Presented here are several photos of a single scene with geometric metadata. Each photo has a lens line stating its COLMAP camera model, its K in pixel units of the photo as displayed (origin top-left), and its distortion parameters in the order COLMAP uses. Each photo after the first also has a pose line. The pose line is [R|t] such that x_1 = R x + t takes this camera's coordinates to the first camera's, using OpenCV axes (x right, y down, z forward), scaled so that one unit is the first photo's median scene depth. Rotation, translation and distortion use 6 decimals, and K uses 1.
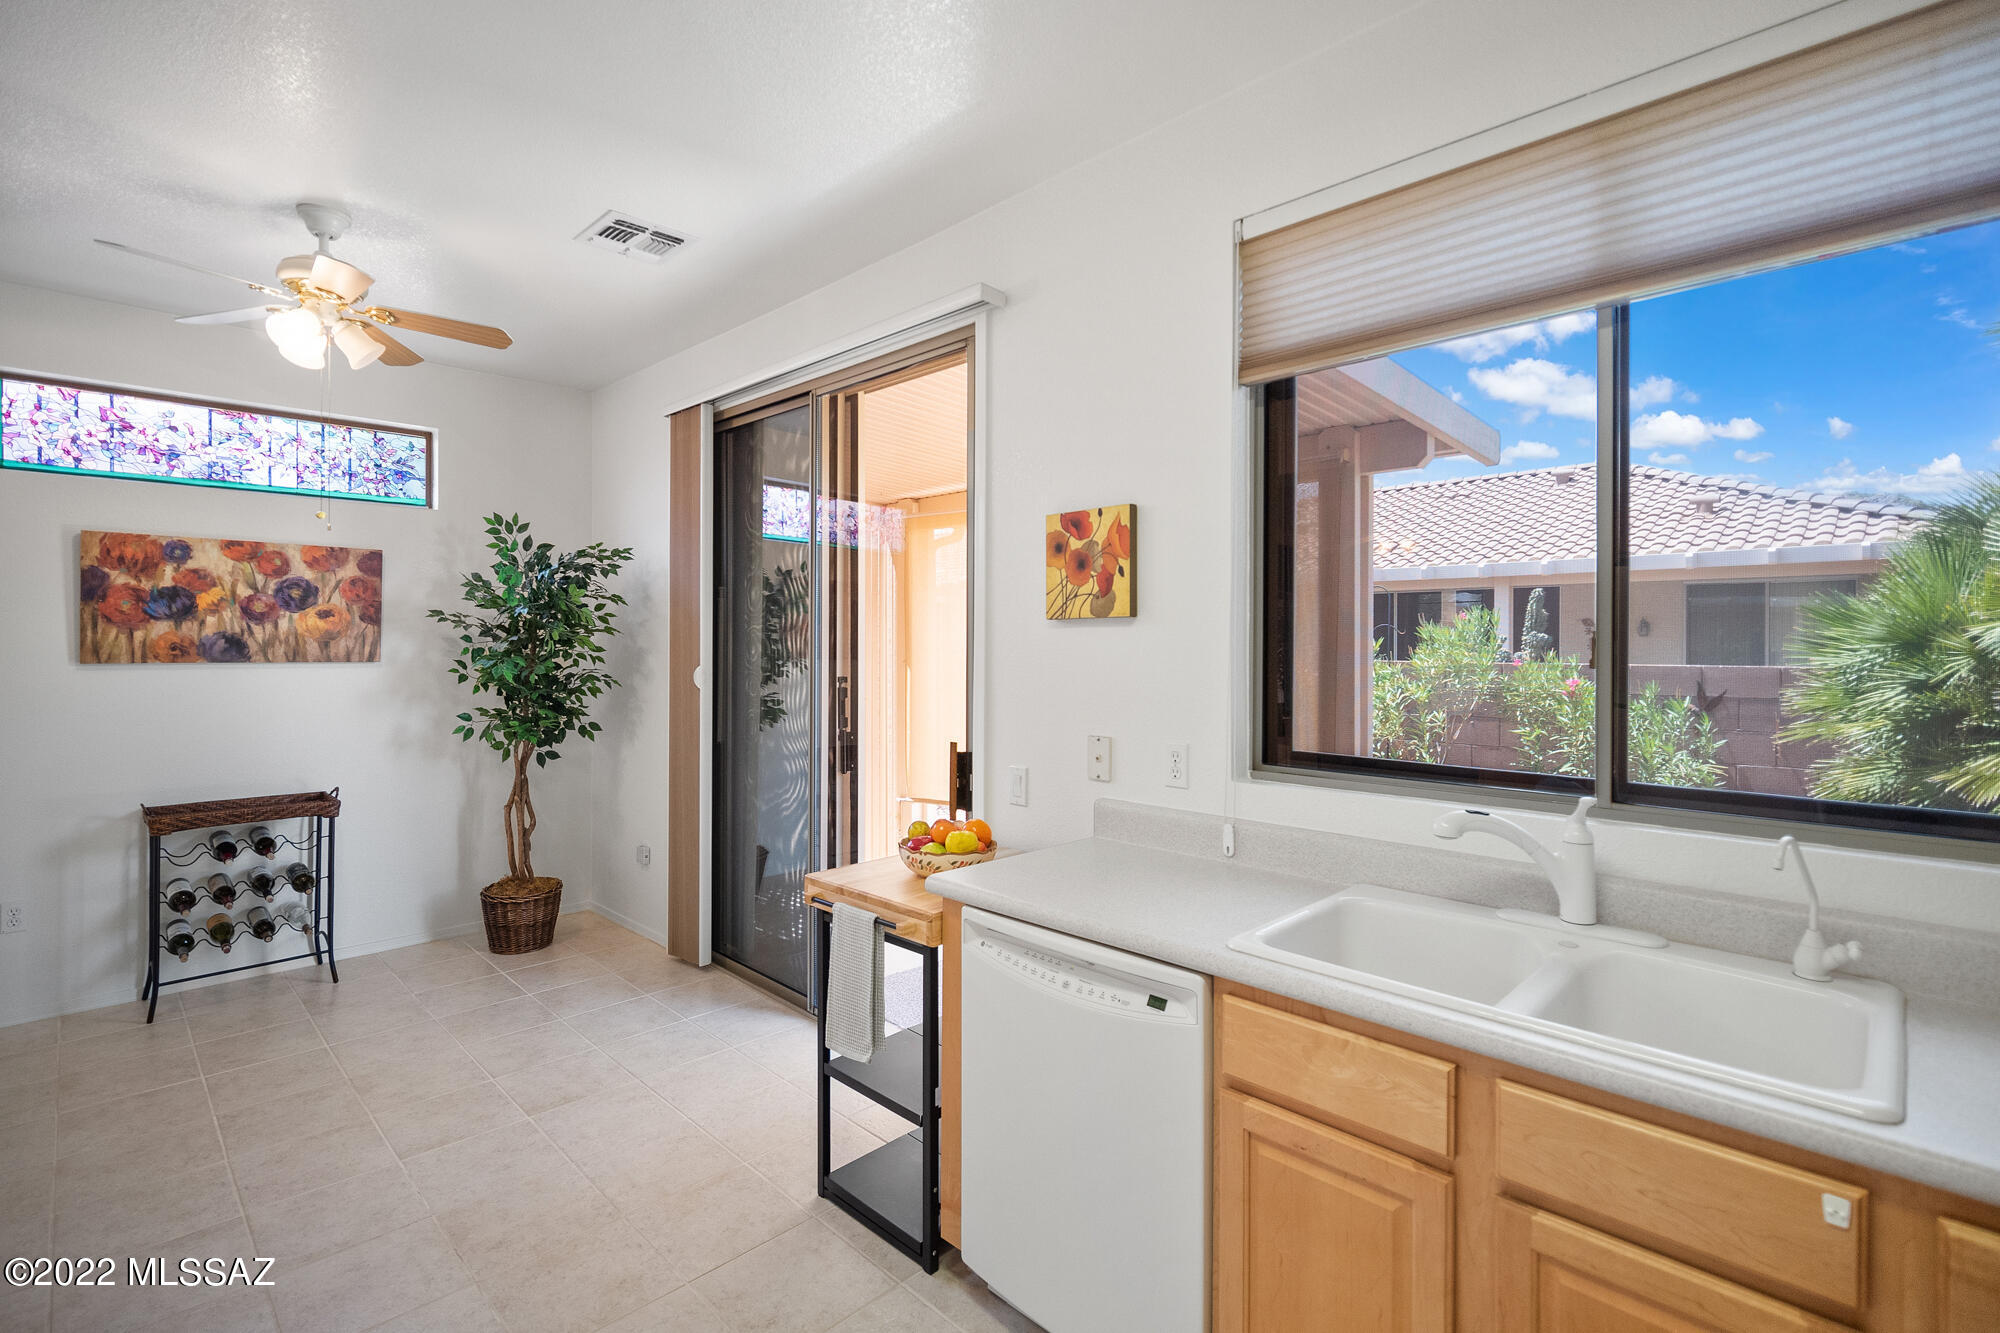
lens RADIAL K [[905.9, 0, 994.0], [0, 905.9, 637.9], [0, 0, 1]] dist [0.000272, -0.000123]
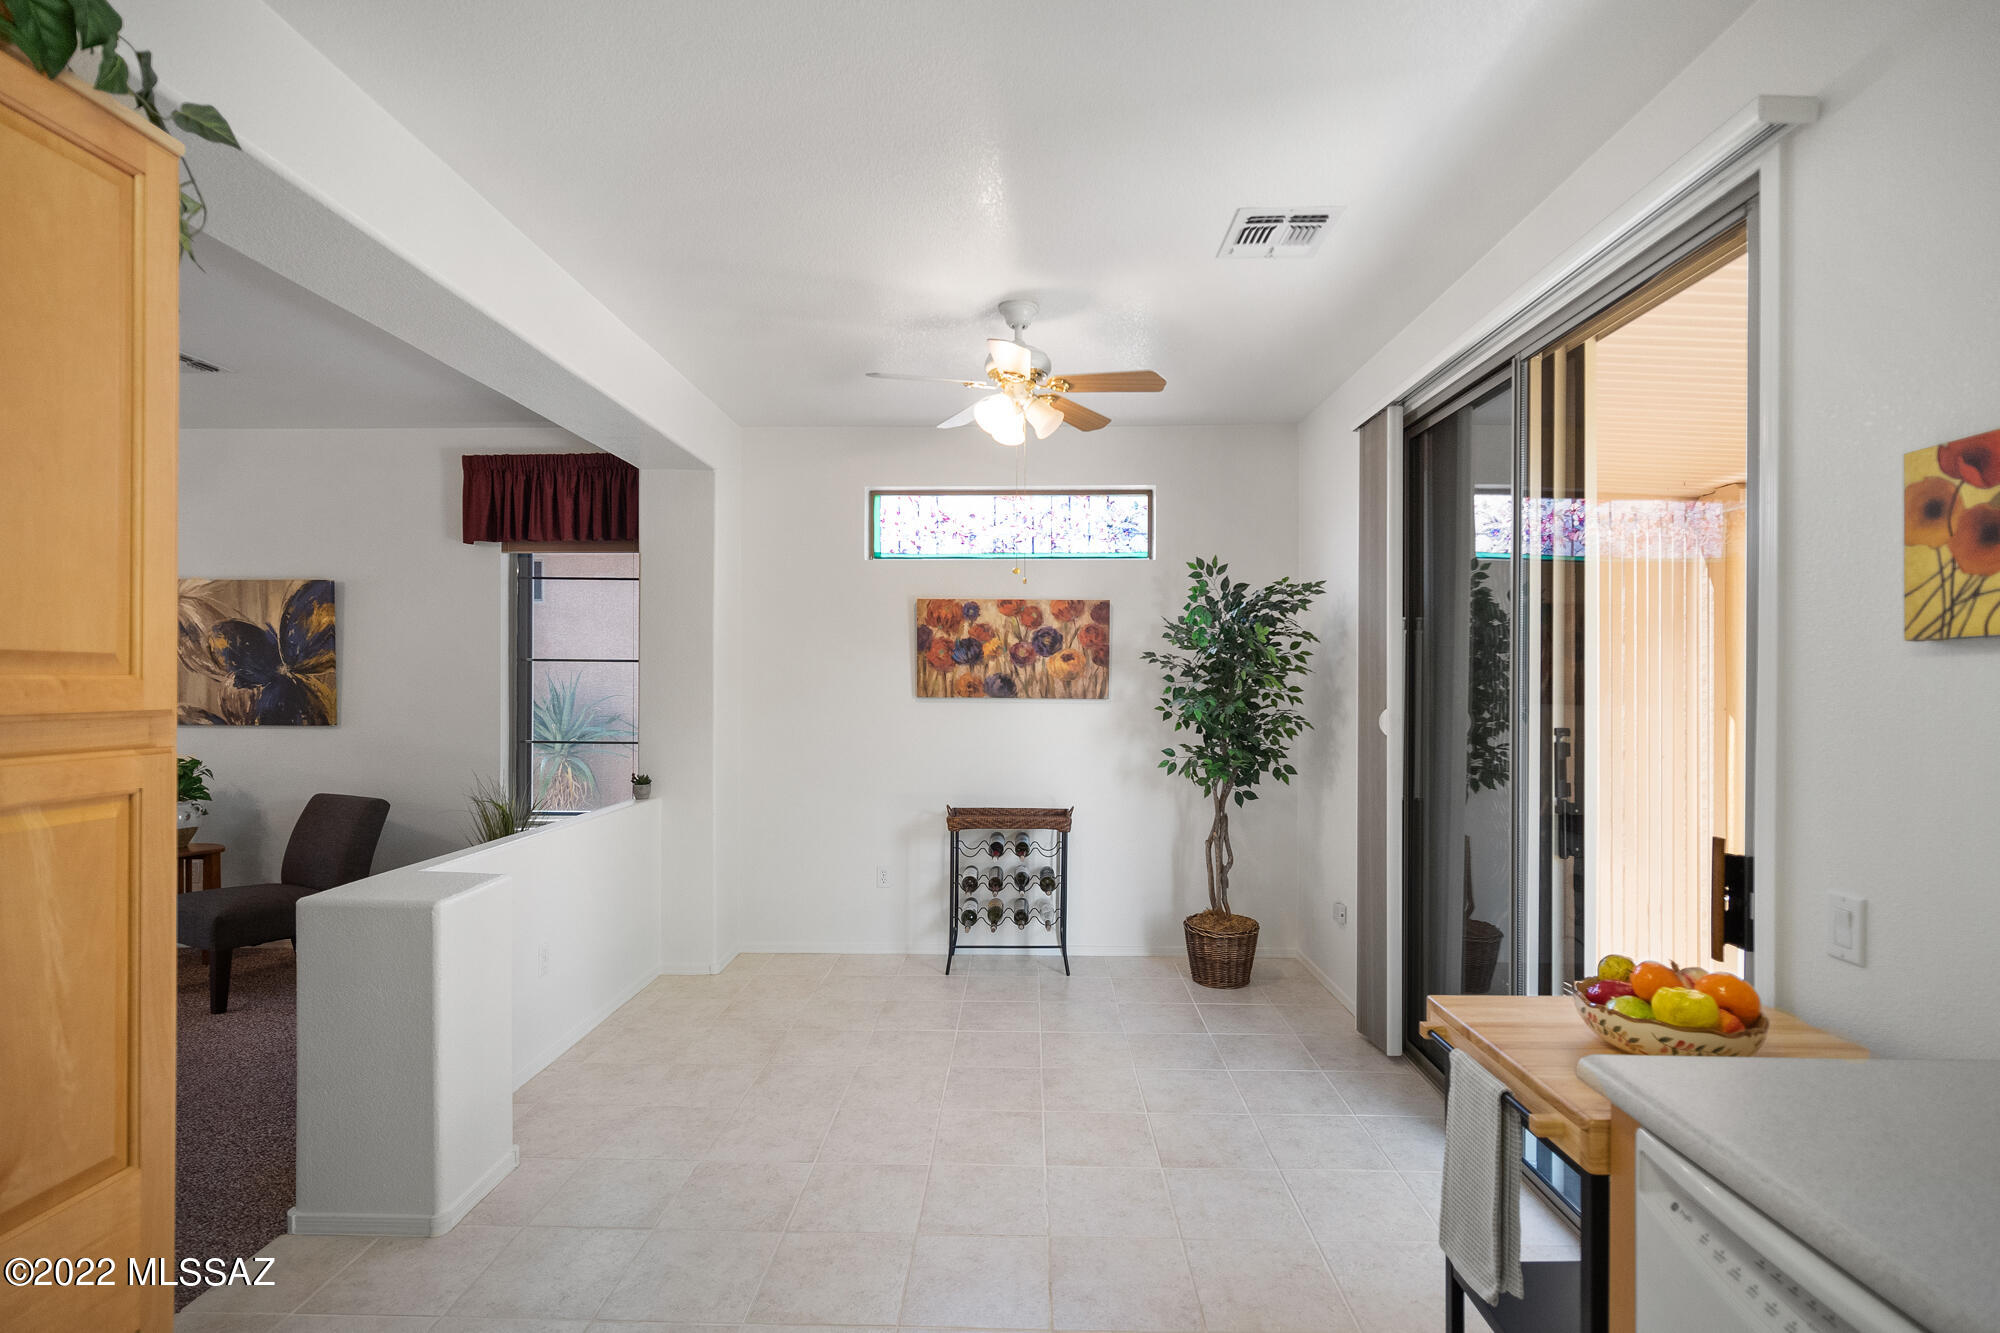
lens RADIAL K [[902.4, 0, 1001.3], [0, 902.4, 677.6], [0, 0, 1]] dist [-0.000209, -0.000422]
pose [[0.687624, -0.002782, -0.726062, 0.052104], [0.002226, 0.999996, -0.001723, 0.001338], [0.726064, -0.000432, 0.687627, 0.142518]]
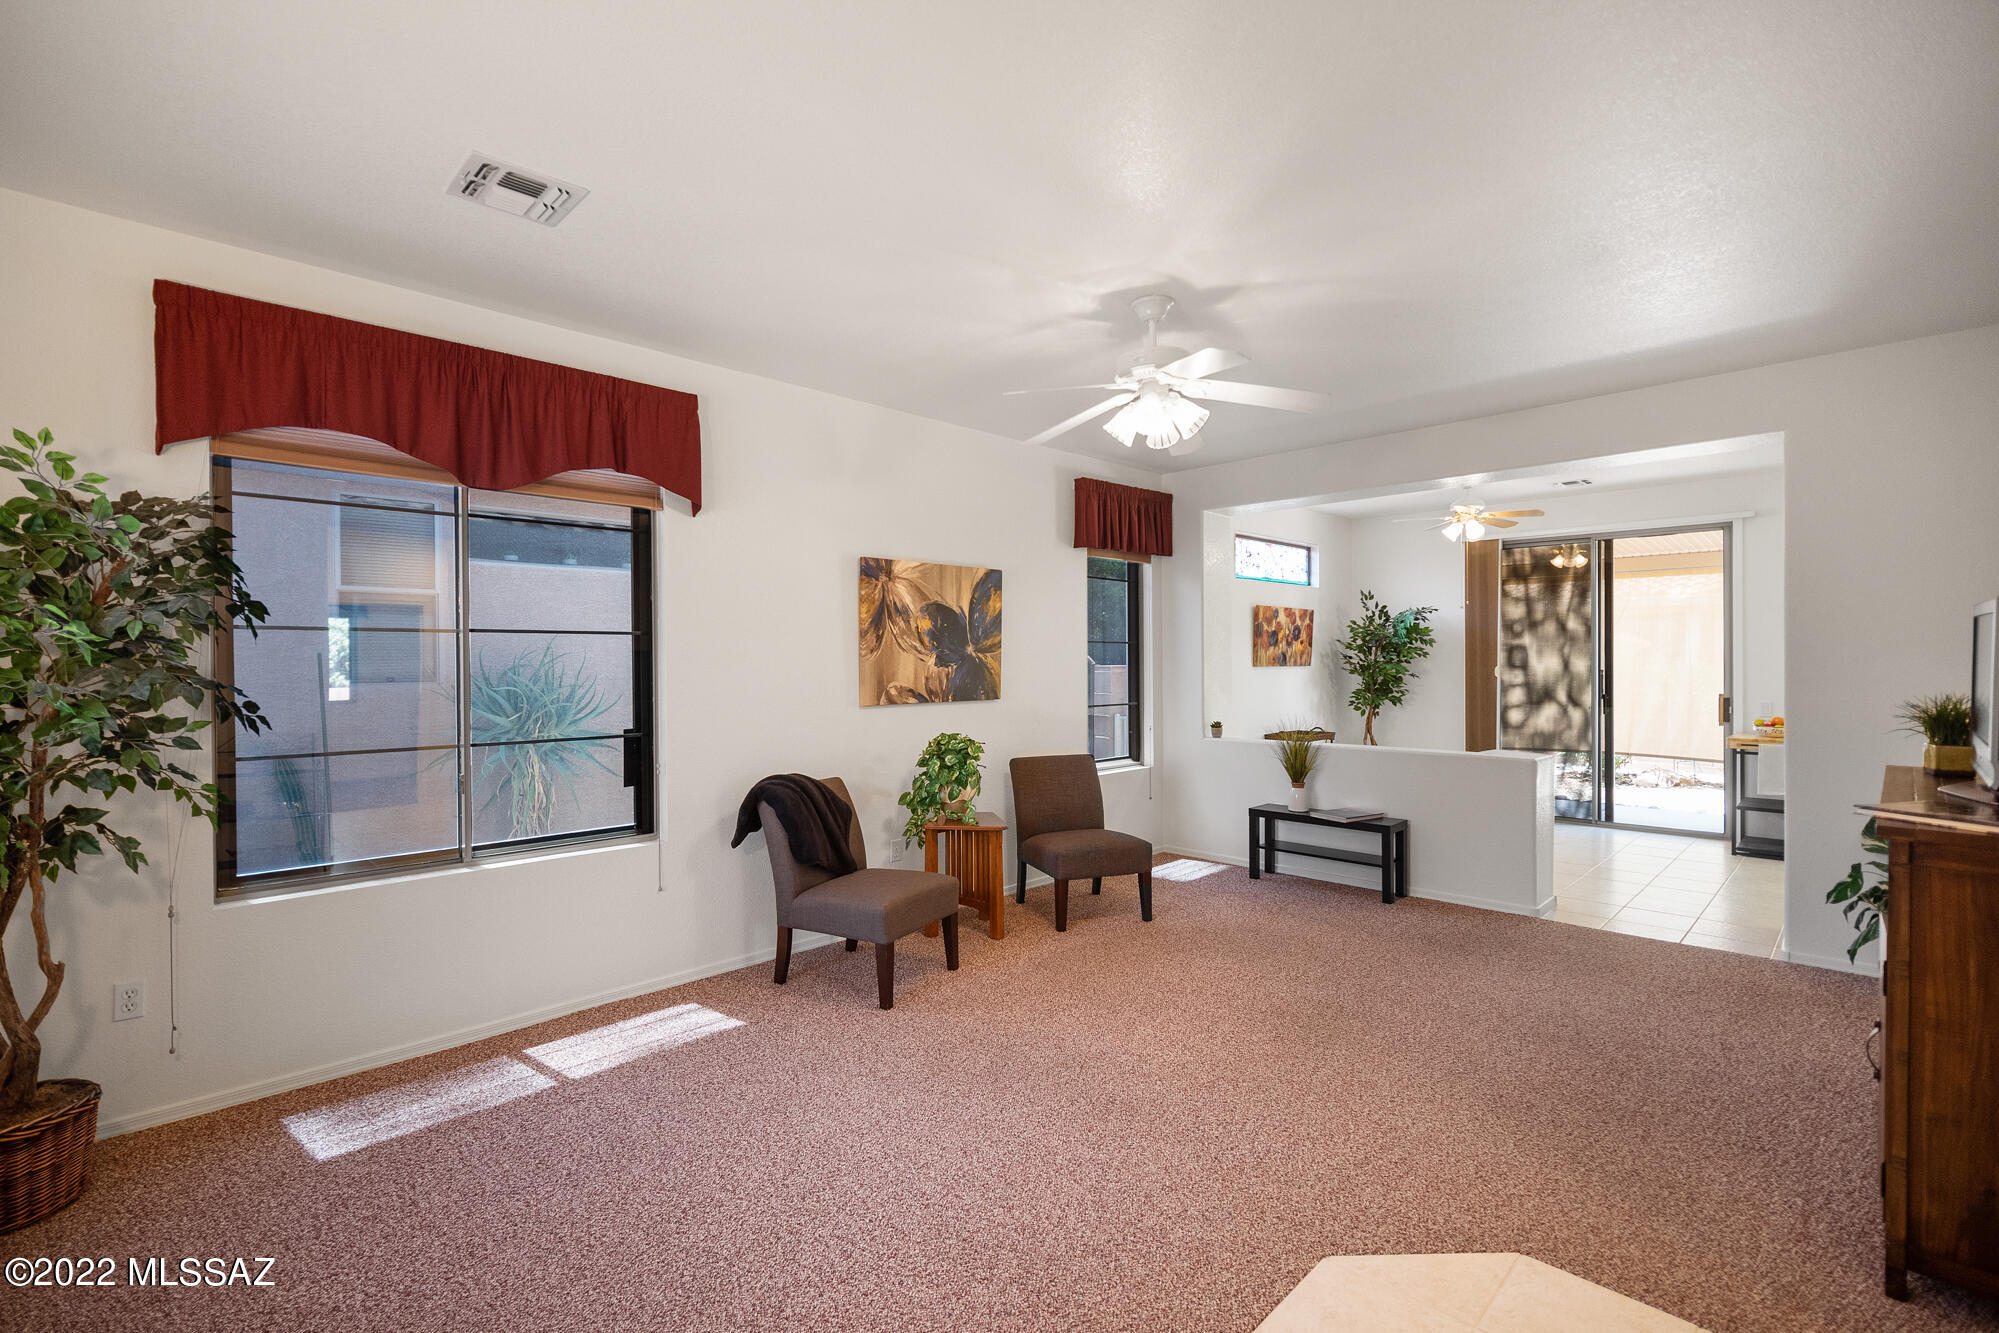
lens RADIAL K [[903.1, 0, 991.4], [0, 903.1, 667.5], [0, 0, 1]] dist [-0.000436, -0.000173]
pose [[0.999943, -0.008686, -0.006197, -1.464864], [0.008782, 0.999838, 0.015690, -0.007900], [0.006060, -0.015744, 0.999858, -1.055039]]
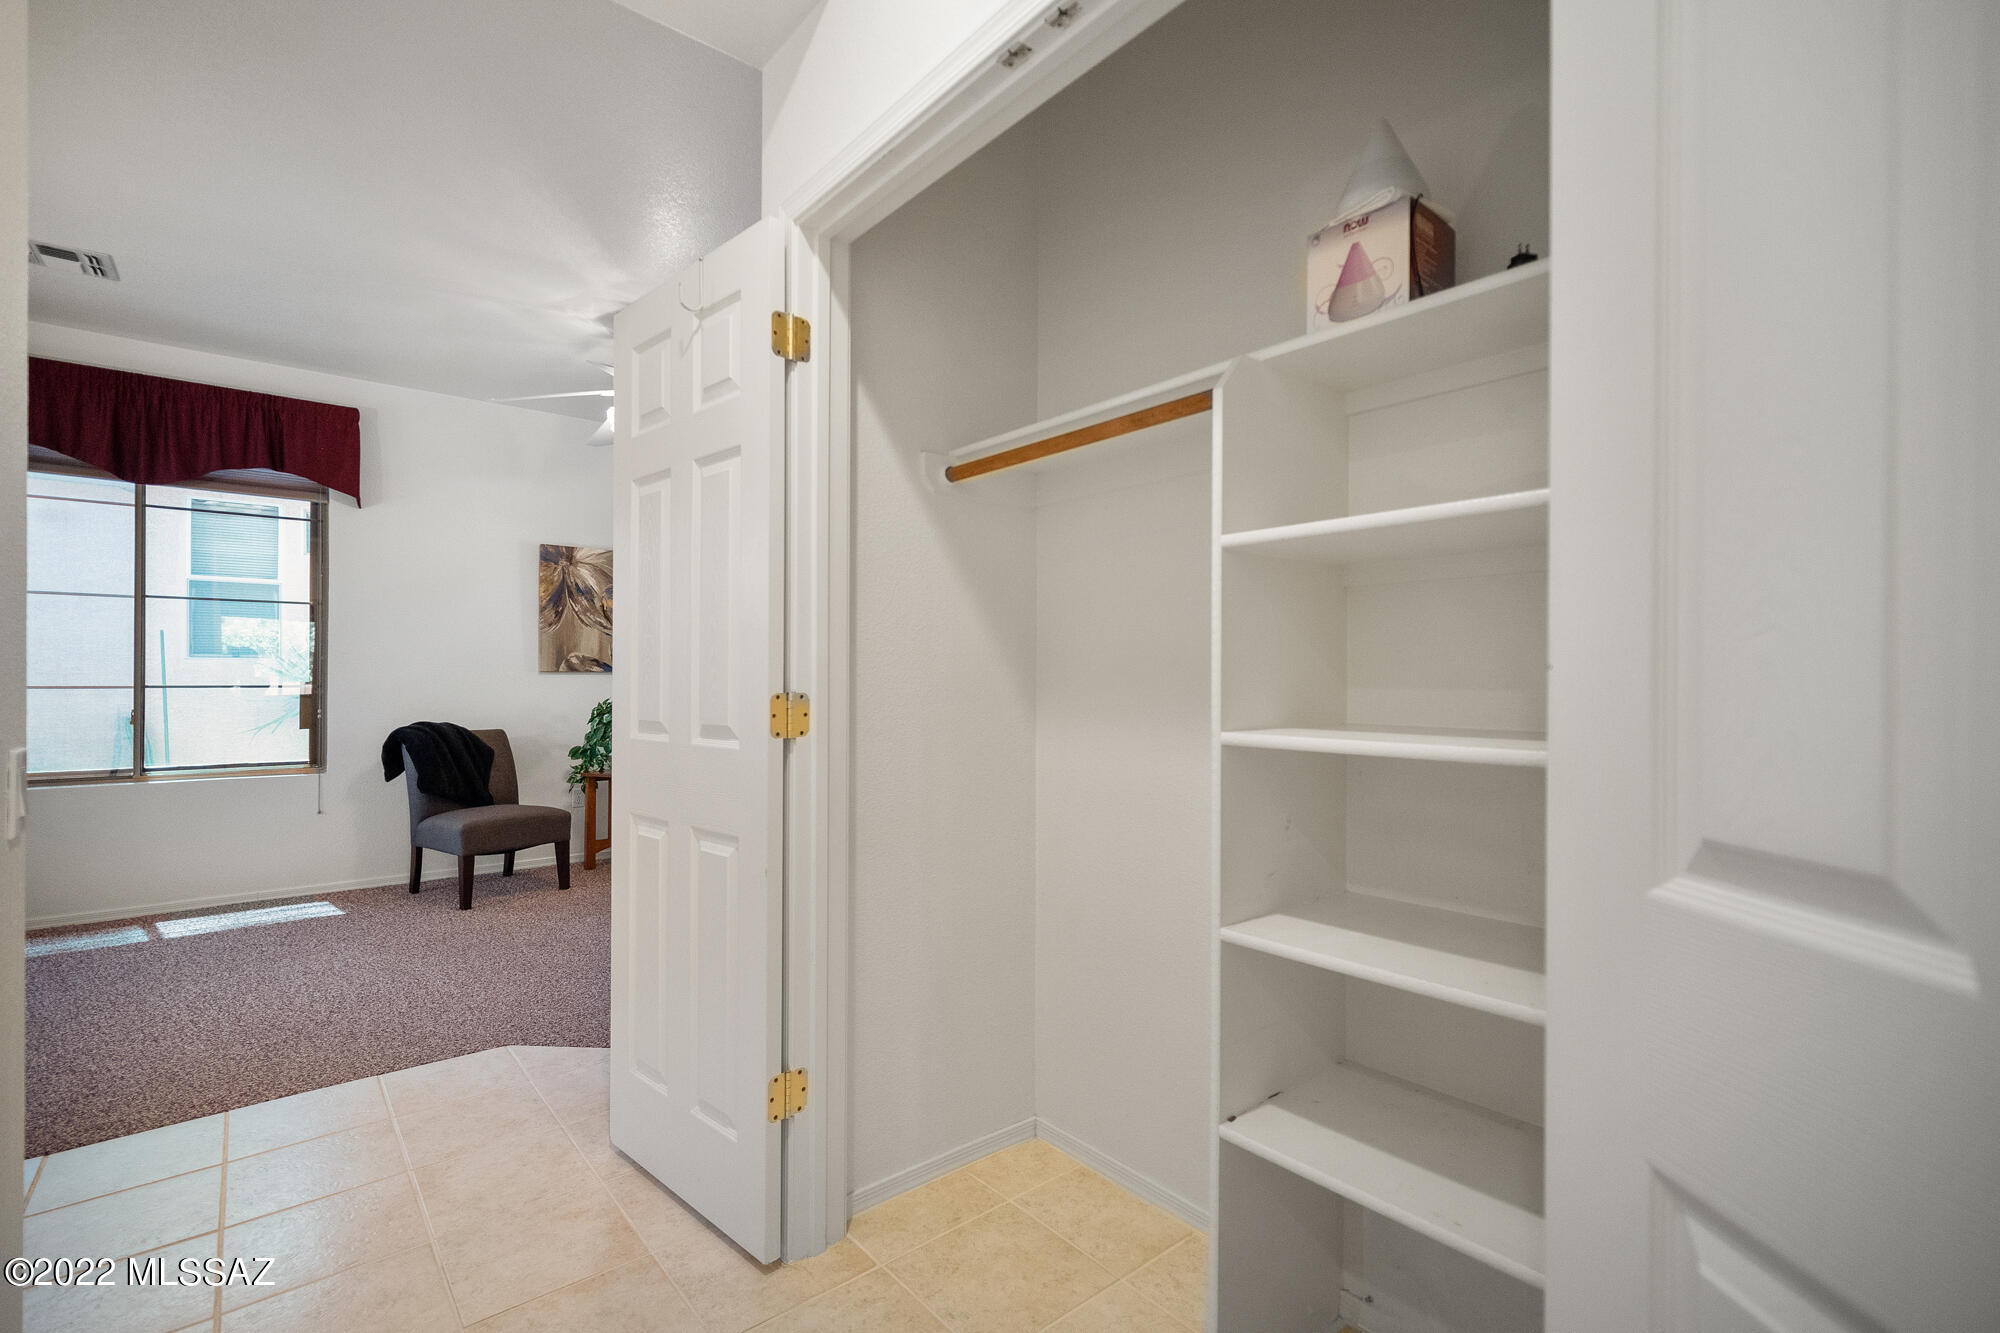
lens RADIAL K [[911.9, 0, 999.4], [0, 911.9, 671.7], [0, 0, 1]] dist [-0.001172, 0.000127]
pose [[0.994536, -0.003509, -0.104333, -0.784869], [0.002924, 0.999979, -0.005762, 0.071648], [0.104351, 0.005426, 0.994526, -1.193348]]
